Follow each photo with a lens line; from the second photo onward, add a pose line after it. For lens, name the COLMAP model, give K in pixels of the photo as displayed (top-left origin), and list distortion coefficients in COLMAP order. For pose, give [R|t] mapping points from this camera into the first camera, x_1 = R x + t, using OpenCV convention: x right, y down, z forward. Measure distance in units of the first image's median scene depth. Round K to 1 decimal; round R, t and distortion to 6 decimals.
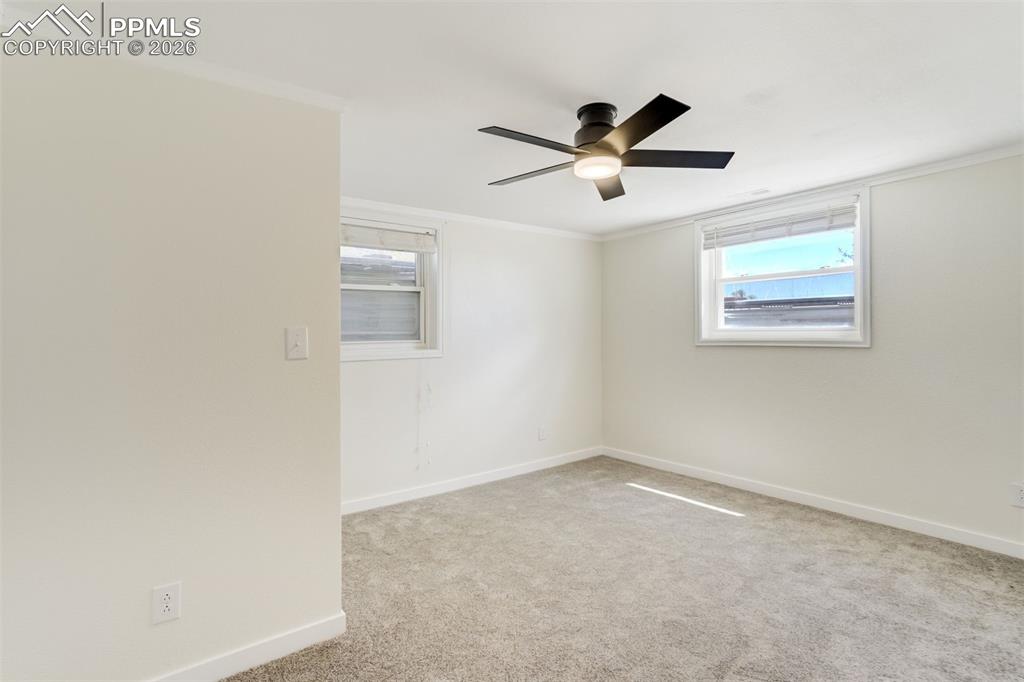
lens RADIAL K [[473.7, 0, 526.1], [0, 473.7, 337.6], [0, 0, 1]] dist [-0.001816, 0.000429]
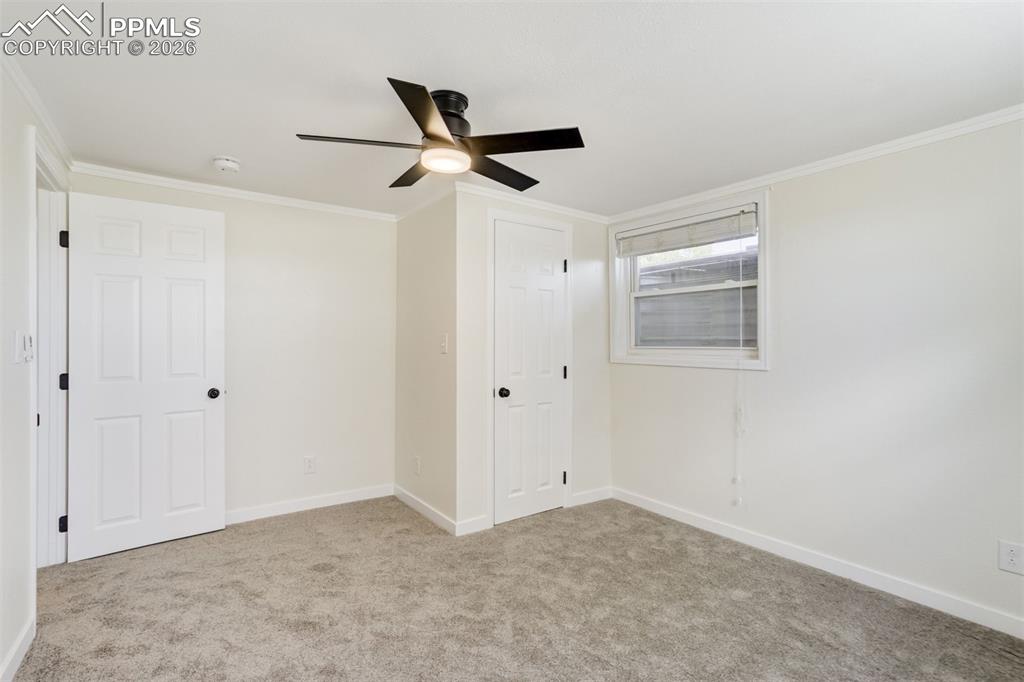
lens RADIAL K [[473.7, 0, 526.1], [0, 473.7, 337.6], [0, 0, 1]] dist [-0.001816, 0.000429]
pose [[-0.028942, 0.014533, -0.999475, 0.592946], [-0.006442, 0.999871, 0.014726, -0.020072], [0.999560, 0.006865, -0.028845, 0.660269]]
